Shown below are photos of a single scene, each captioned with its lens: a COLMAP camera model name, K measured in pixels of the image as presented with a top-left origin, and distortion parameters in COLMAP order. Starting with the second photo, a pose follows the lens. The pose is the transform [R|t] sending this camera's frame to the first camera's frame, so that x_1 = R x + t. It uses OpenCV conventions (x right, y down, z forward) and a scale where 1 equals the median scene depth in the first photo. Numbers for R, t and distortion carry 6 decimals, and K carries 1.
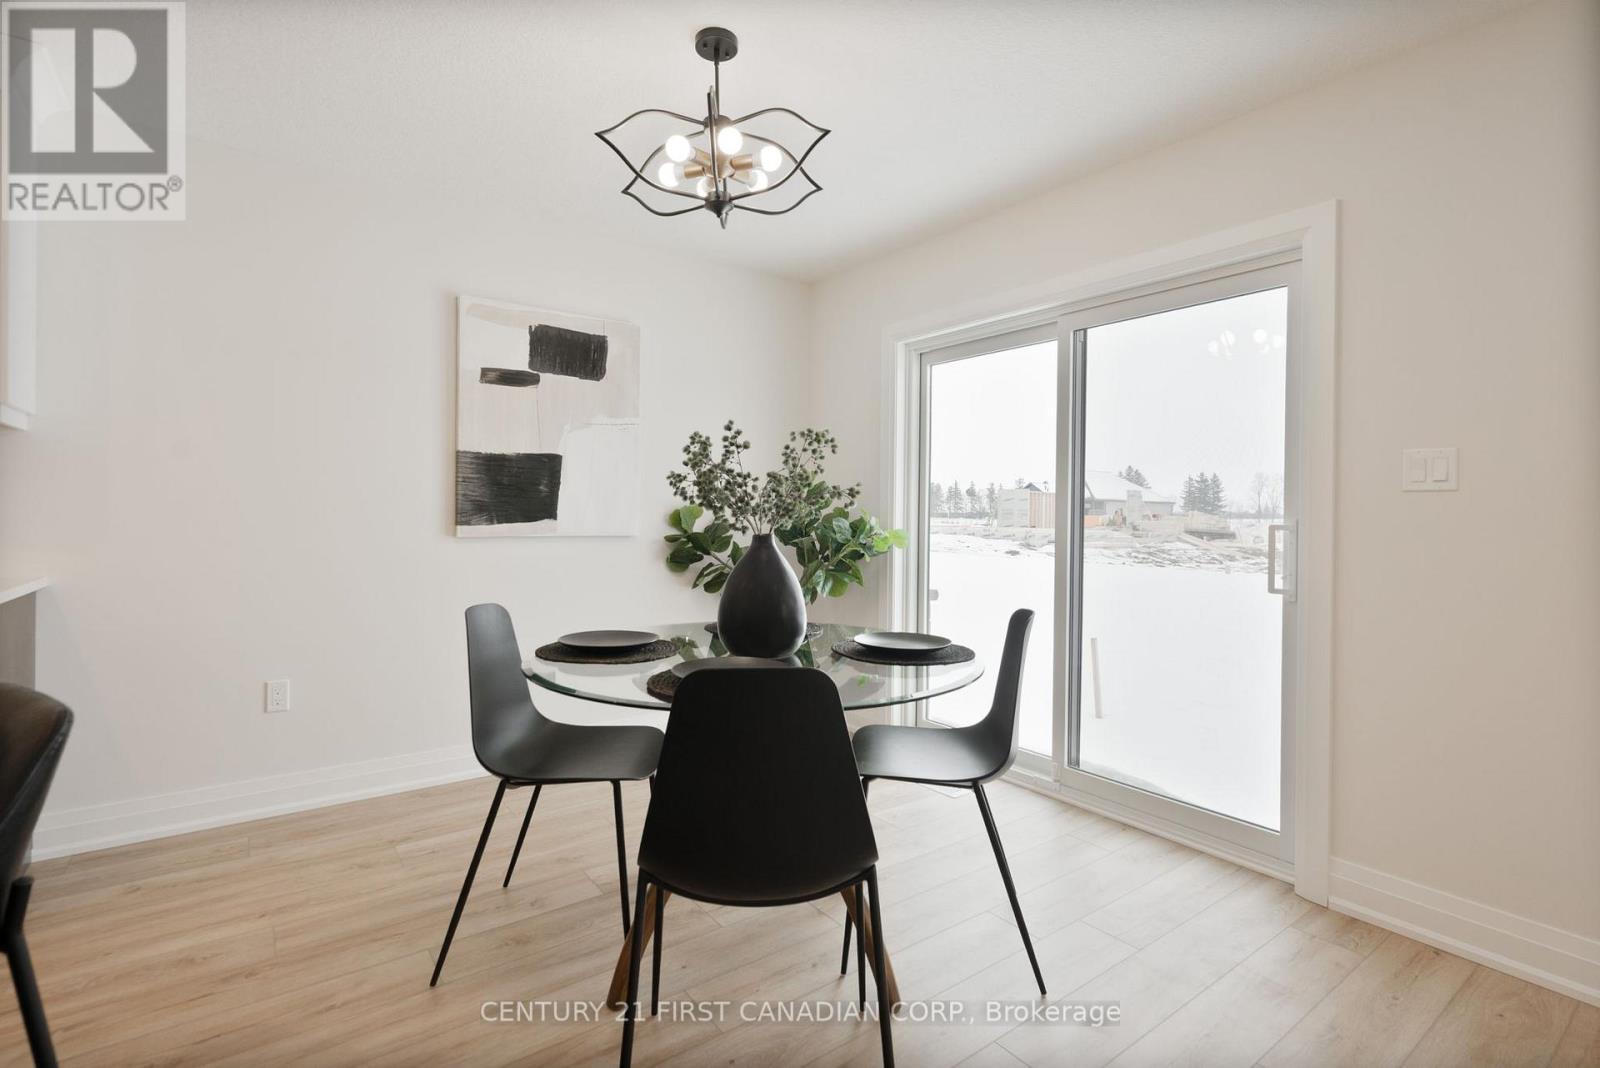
lens RADIAL K [[749.9, 0, 788.8], [0, 749.9, 516.5], [0, 0, 1]] dist [0.000404, -0.000041]
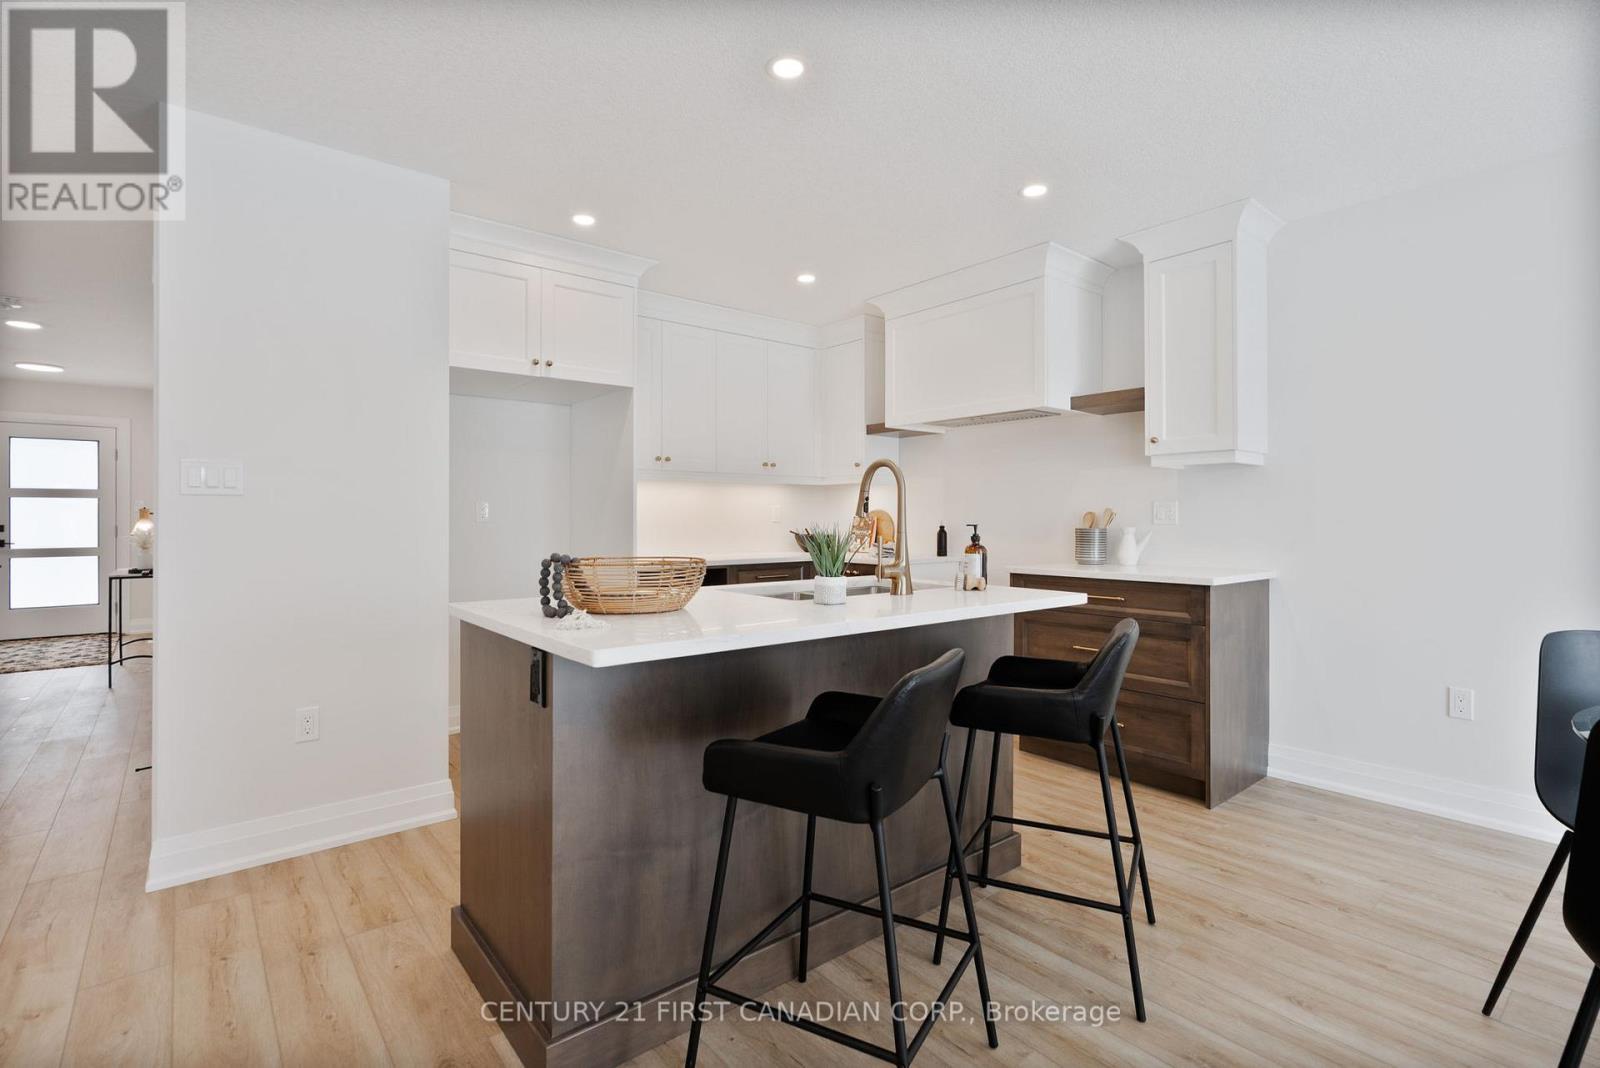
lens RADIAL K [[749.9, 0, 796.4], [0, 749.9, 514.1], [0, 0, 1]] dist [0.000404, -0.000041]
pose [[0.060401, -0.016633, -0.998036, 0.260434], [-0.002086, 0.999857, -0.016789, 0.000853], [0.998172, 0.003096, 0.060358, 0.033047]]
